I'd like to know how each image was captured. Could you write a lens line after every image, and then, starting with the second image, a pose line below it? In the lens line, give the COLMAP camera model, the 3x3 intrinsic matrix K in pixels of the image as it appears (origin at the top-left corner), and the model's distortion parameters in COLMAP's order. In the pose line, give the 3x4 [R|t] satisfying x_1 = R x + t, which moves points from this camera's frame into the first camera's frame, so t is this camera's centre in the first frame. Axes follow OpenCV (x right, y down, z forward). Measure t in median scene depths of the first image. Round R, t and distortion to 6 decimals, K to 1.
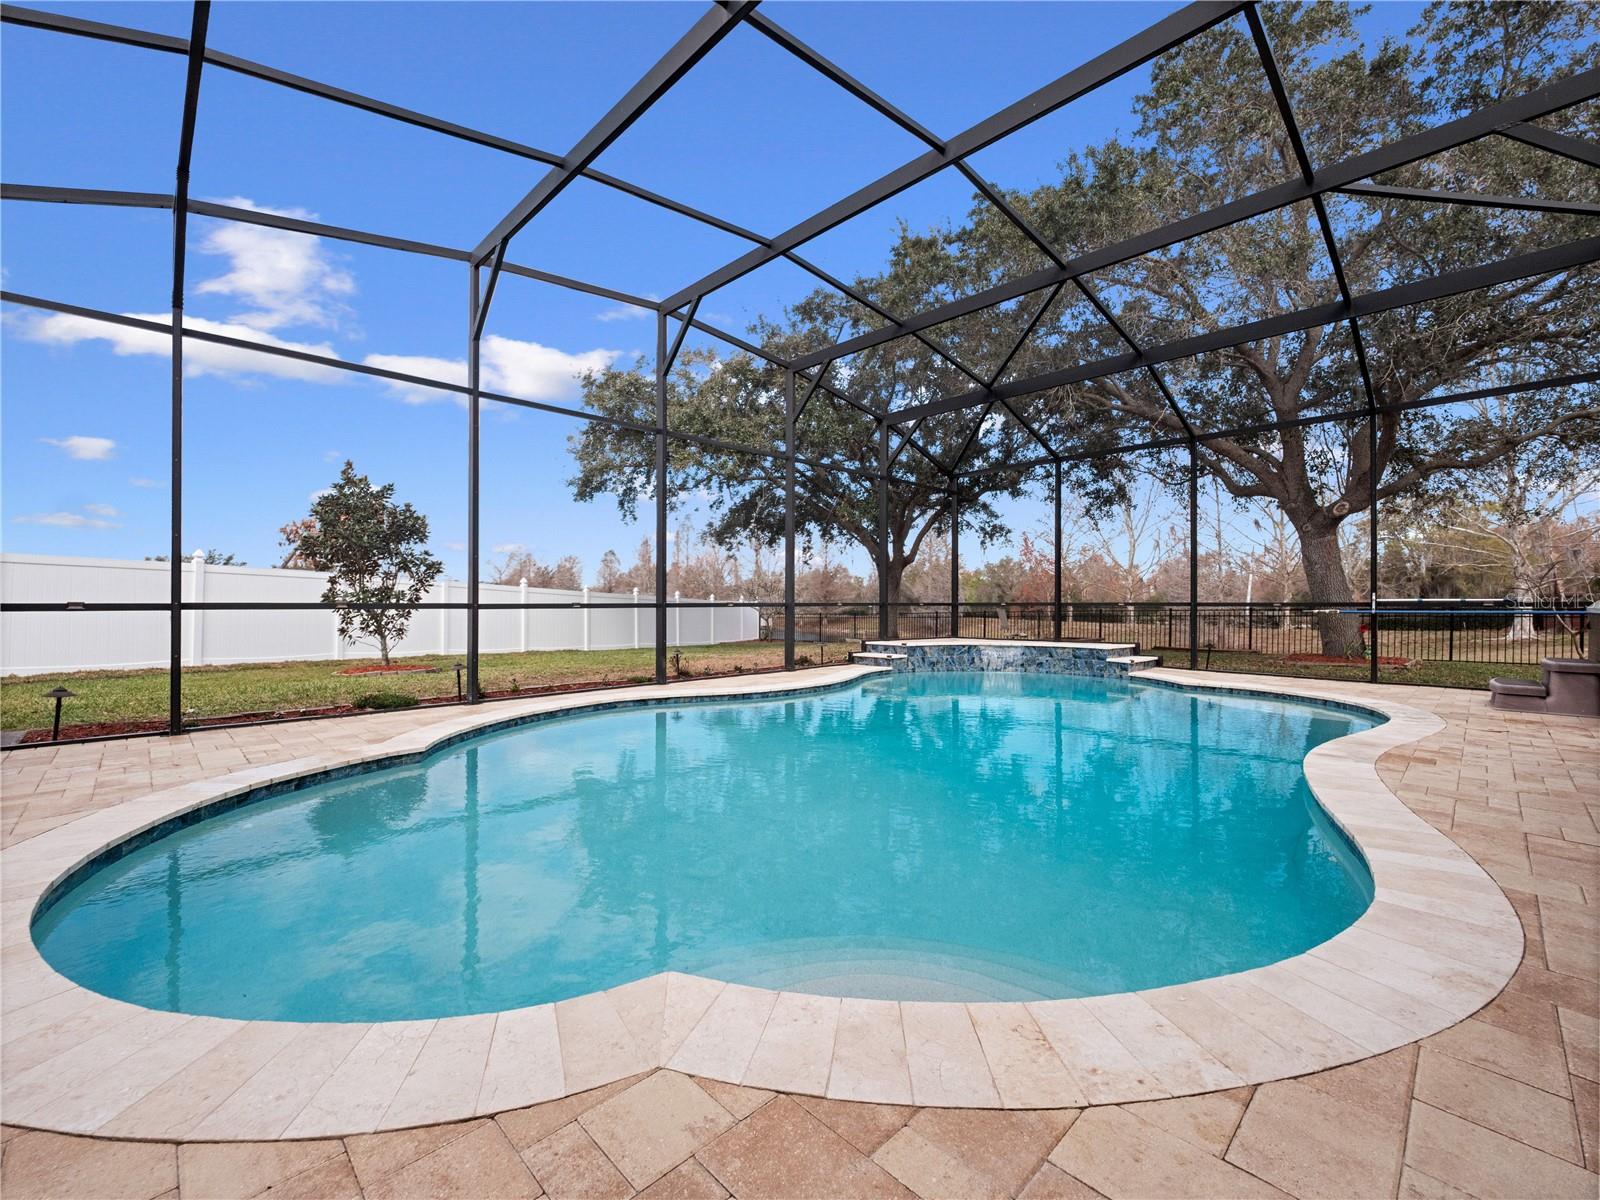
lens RADIAL K [[686.6, 0, 794.5], [0, 686.6, 593.9], [0, 0, 1]] dist [0.019019, -0.011254]
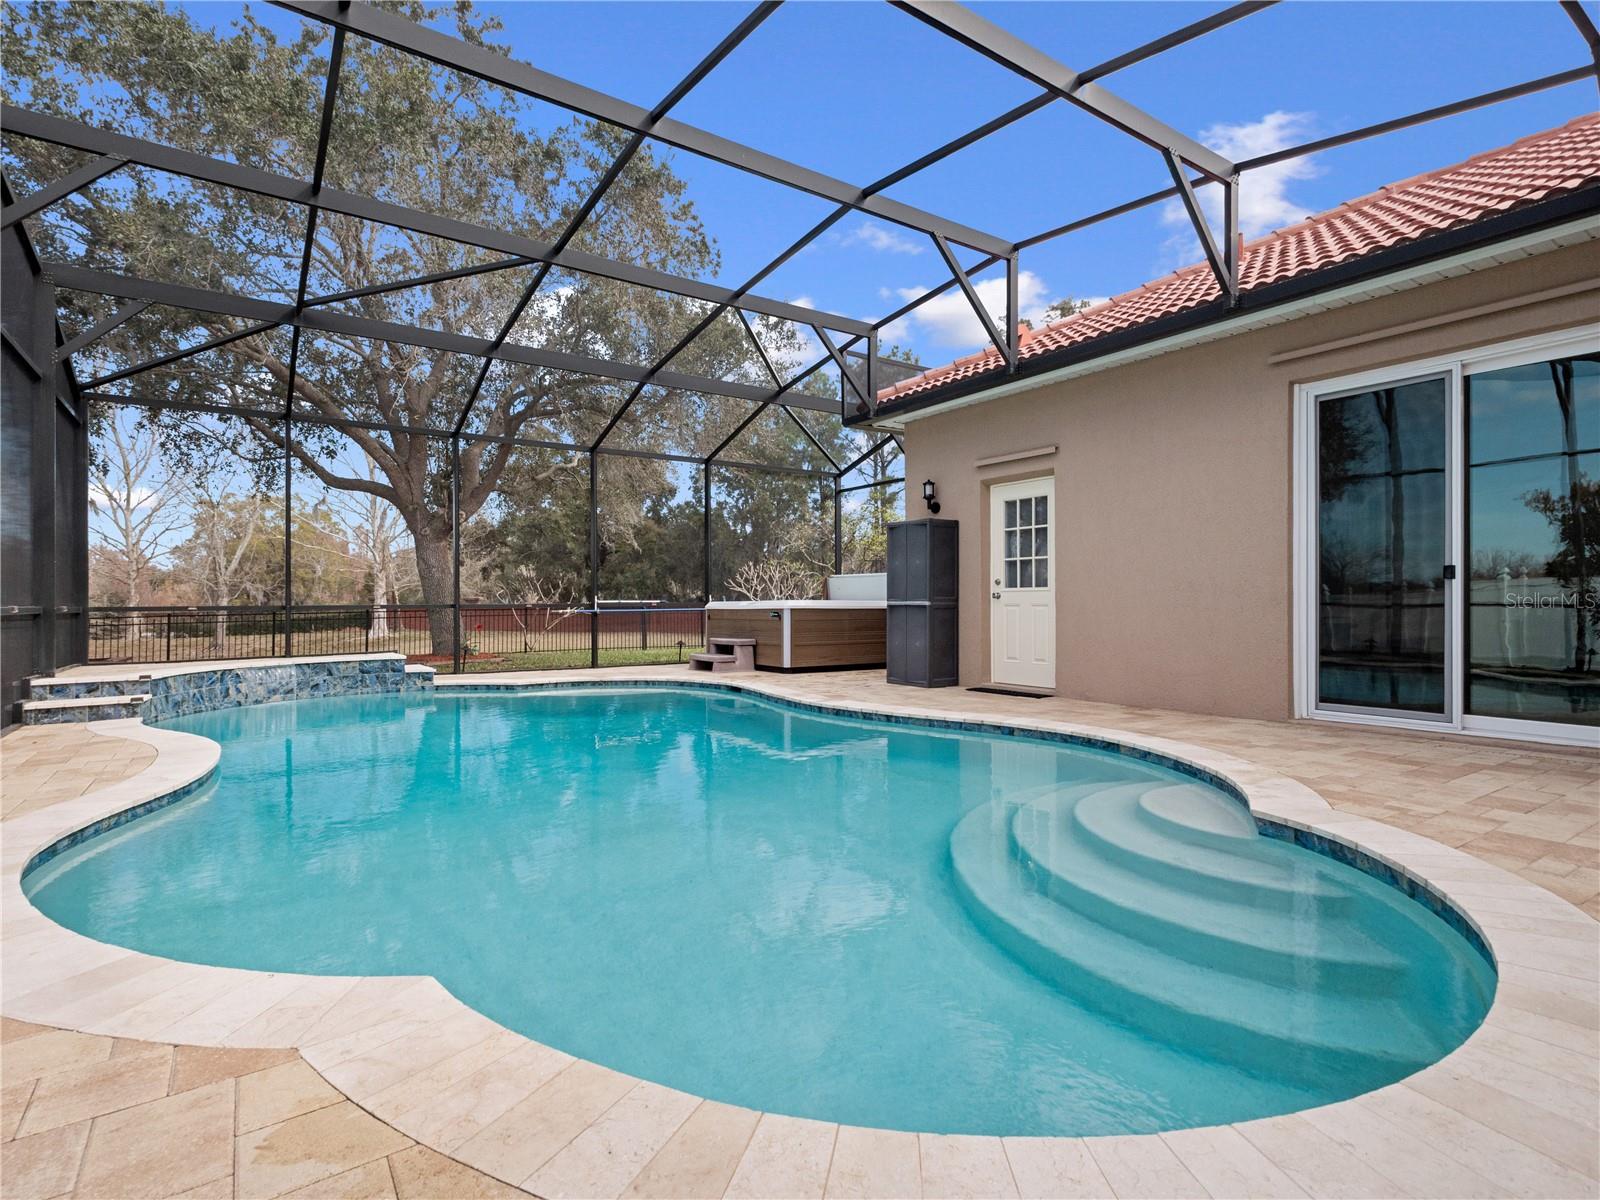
lens RADIAL K [[802.2, 0, 790.1], [0, 802.2, 605.6], [0, 0, 1]] dist [0.010711, -0.000699]
pose [[0.171816, -0.005620, 0.985113, -0.427937], [-0.004416, 0.999969, 0.006475, 0.005109], [-0.985119, -0.005463, 0.171786, 0.332586]]
